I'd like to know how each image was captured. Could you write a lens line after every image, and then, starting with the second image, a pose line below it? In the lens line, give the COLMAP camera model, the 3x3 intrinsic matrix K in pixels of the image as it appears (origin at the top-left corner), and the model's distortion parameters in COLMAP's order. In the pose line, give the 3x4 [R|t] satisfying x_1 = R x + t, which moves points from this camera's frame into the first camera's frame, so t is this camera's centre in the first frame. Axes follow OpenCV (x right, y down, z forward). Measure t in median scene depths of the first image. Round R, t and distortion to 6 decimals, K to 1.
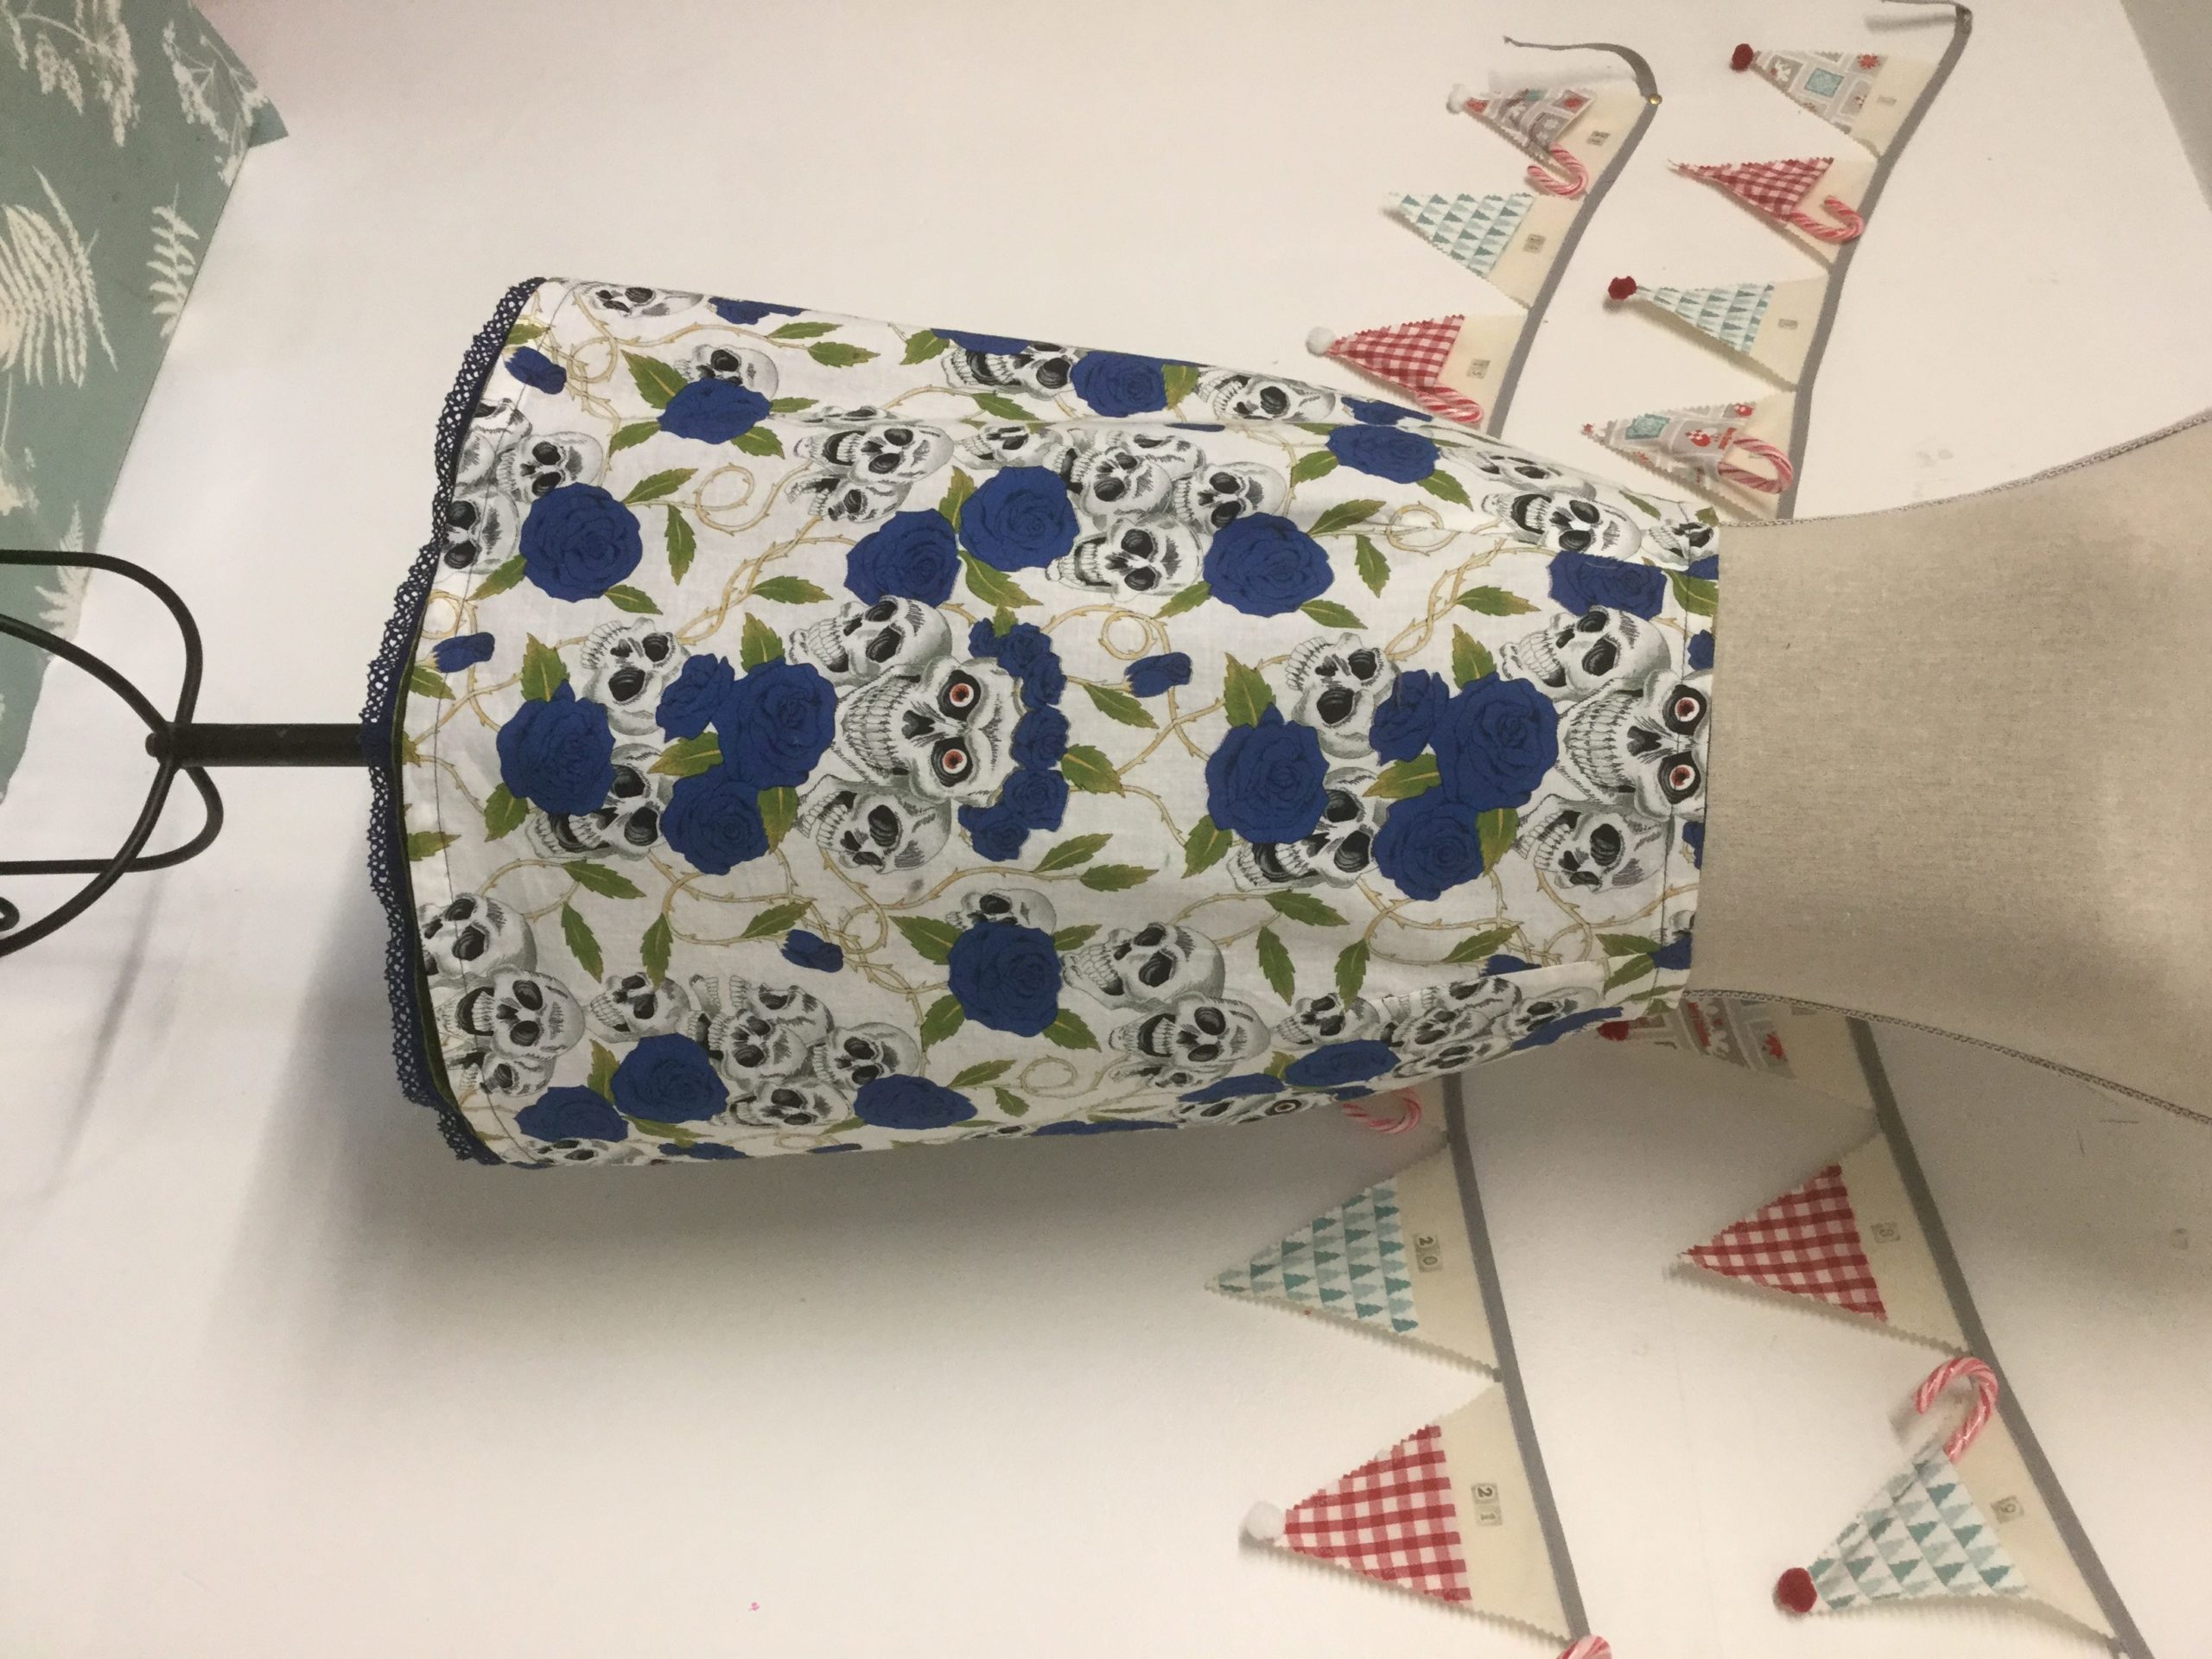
lens RADIAL K [[1979.8, 0, 1117.9], [0, 1979.8, 837.1], [0, 0, 1]] dist [0.105007, -0.175667]
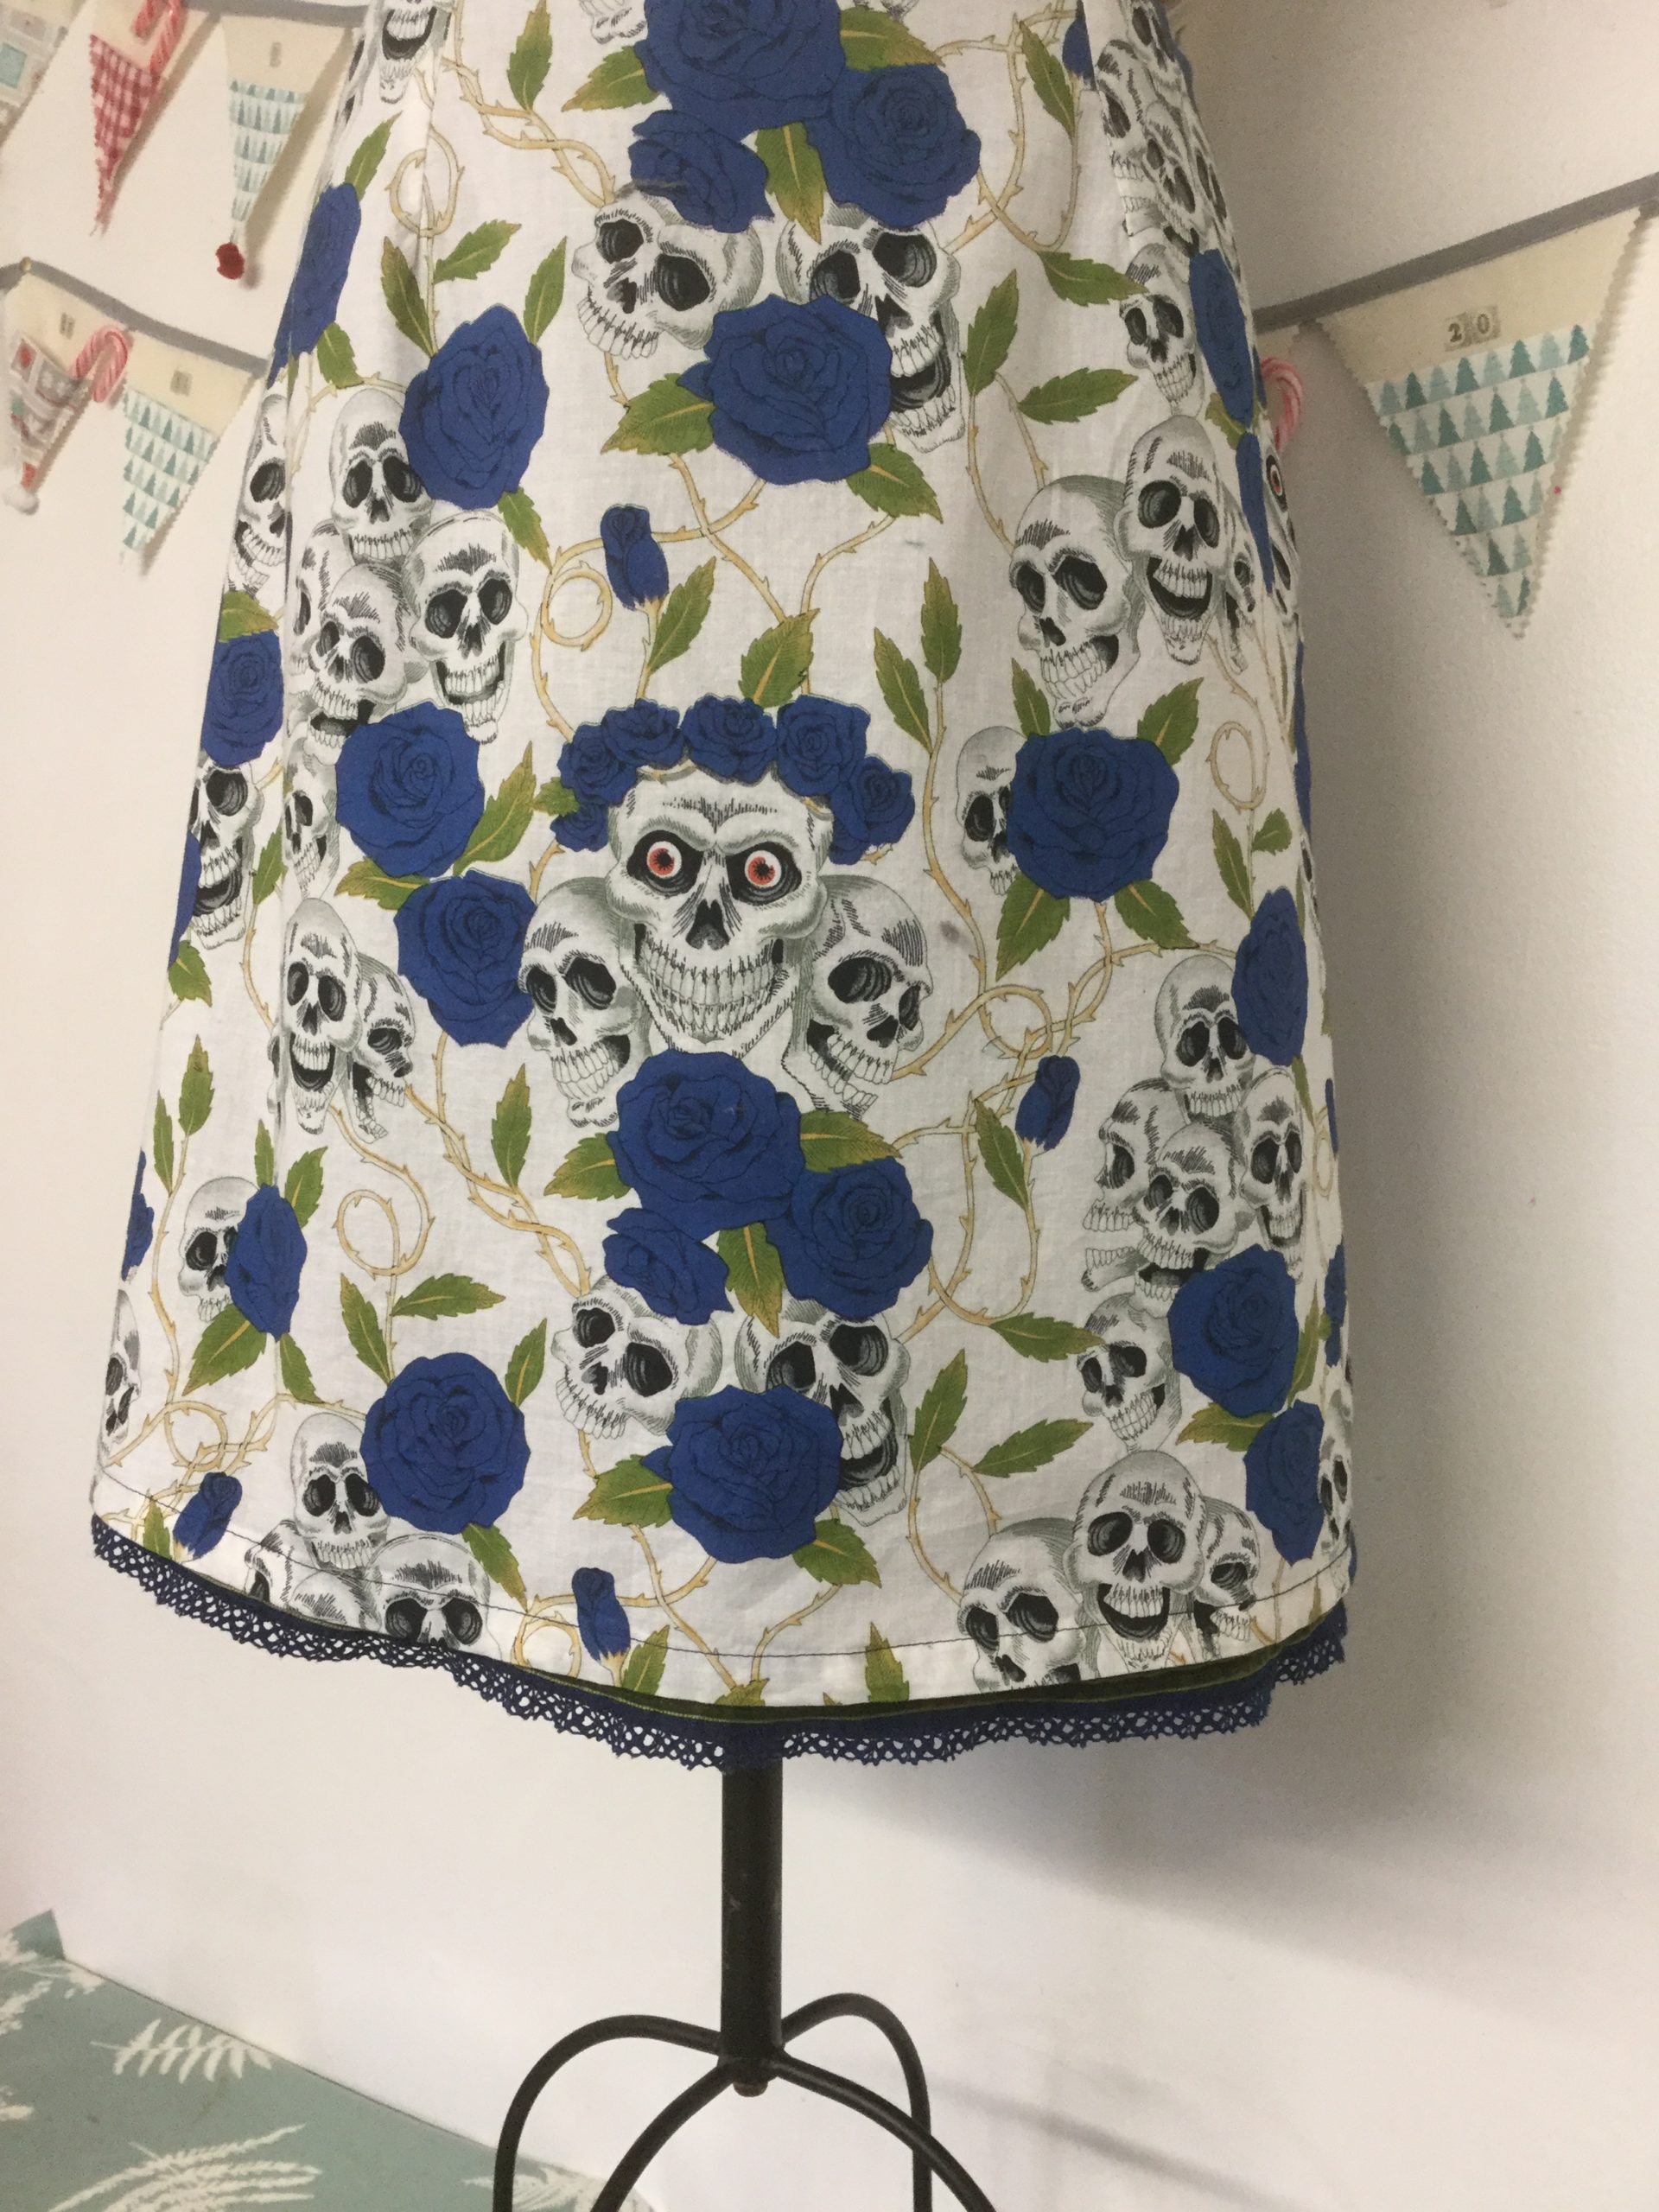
lens RADIAL K [[1979.8, 0, 829.5], [0, 1979.8, 1106.0], [0, 0, 1]] dist [0.105007, -0.175667]
pose [[0.007949, -0.999869, 0.014066, -0.164350], [0.999066, 0.007344, -0.042577, 0.012329], [0.042468, 0.014392, 0.998994, 0.327336]]
